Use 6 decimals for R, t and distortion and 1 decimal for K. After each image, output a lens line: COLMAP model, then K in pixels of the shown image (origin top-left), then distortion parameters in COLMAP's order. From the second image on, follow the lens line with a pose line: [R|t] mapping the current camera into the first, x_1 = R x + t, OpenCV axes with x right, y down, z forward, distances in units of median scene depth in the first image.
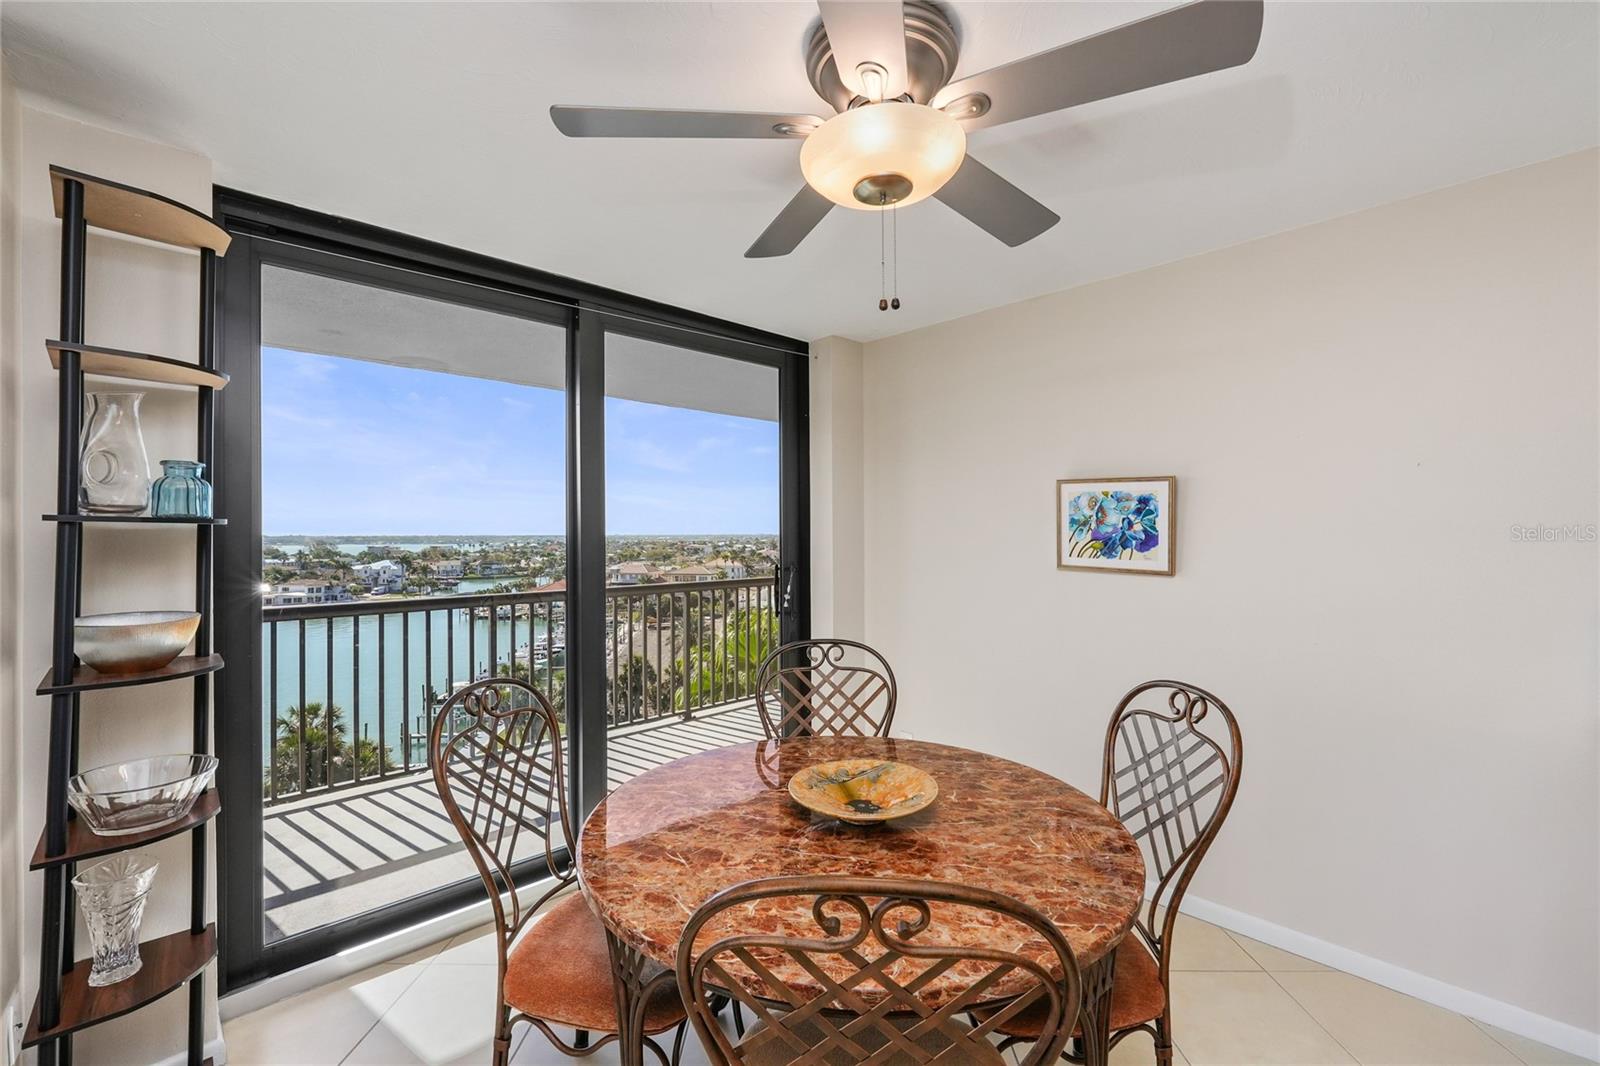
lens RADIAL K [[676.2, 0, 797.3], [0, 676.2, 534.6], [0, 0, 1]] dist [-0.004274, 0.000024]
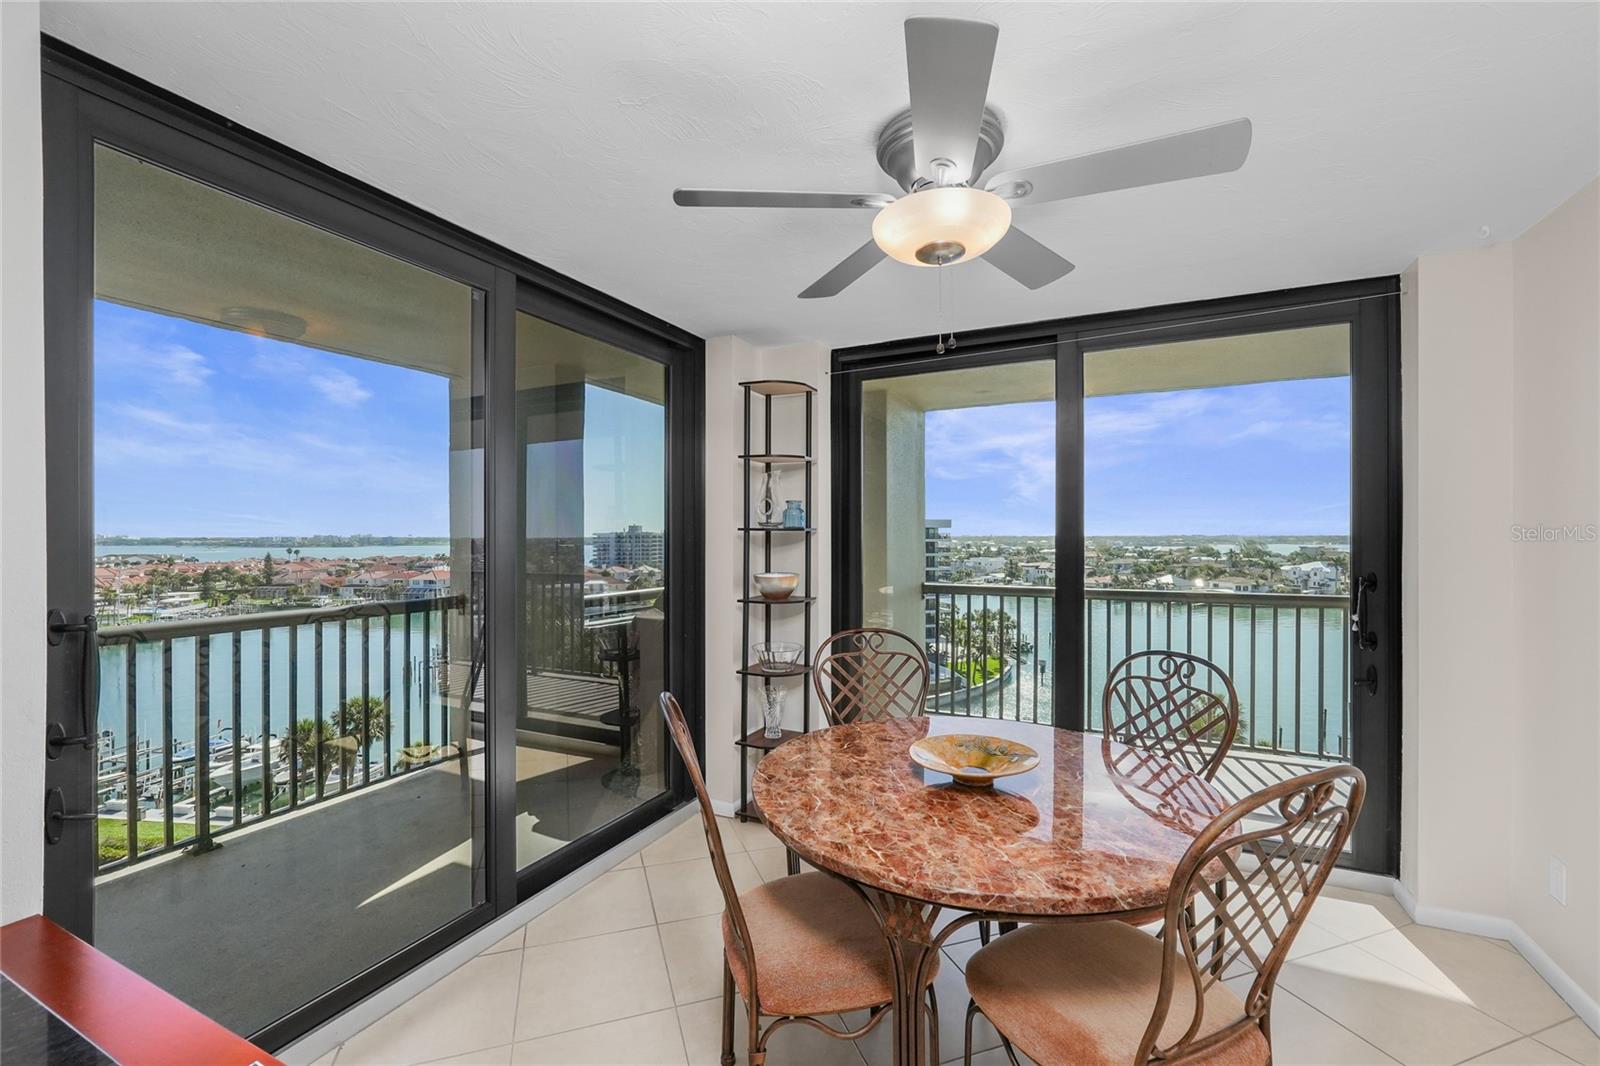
lens RADIAL K [[676.2, 0, 797.3], [0, 676.2, 534.6], [0, 0, 1]] dist [-0.004274, 0.000024]
pose [[0.354914, -0.000341, -0.934899, 0.594856], [0.001111, 0.999999, 0.000057, -0.003324], [0.934898, -0.001059, 0.354914, 0.168545]]
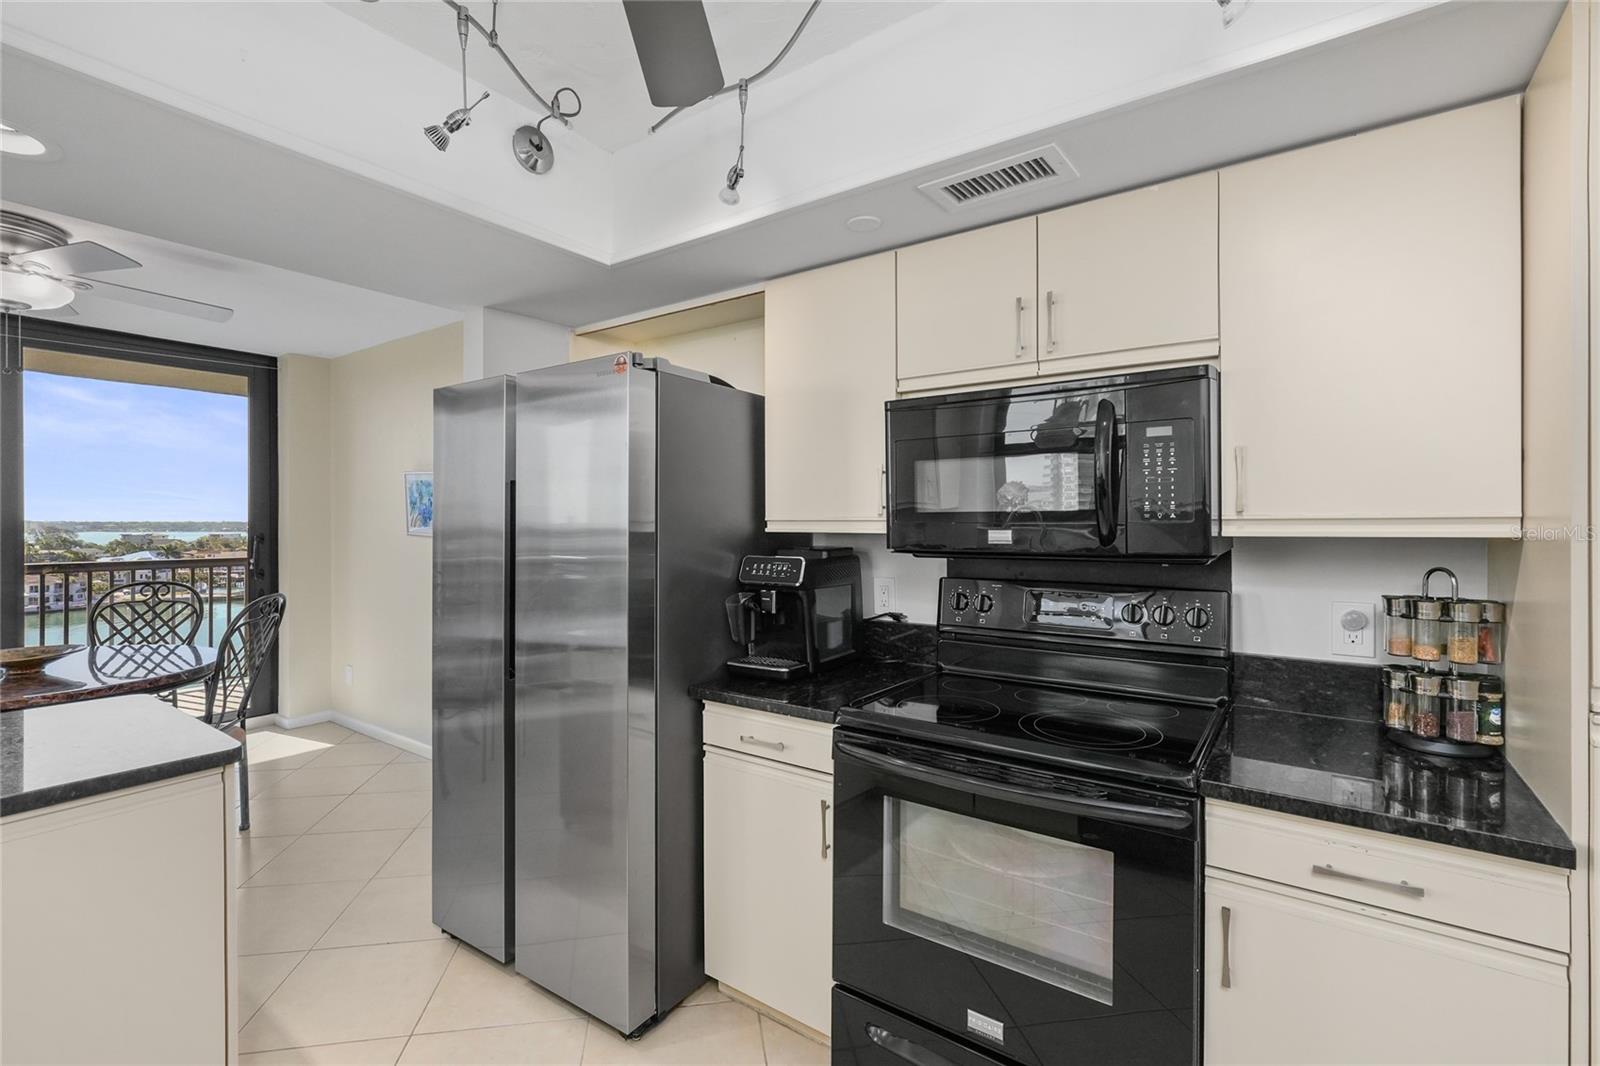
lens RADIAL K [[713.8, 0, 800.0], [0, 713.8, 533.0], [0, 0, 1]] dist [0.001427, 0.000498]
pose [[0.981655, 0.004192, 0.190621, 0.906704], [-0.006595, 0.999907, 0.011976, 0.022475], [-0.190553, -0.013014, 0.981591, -0.607129]]
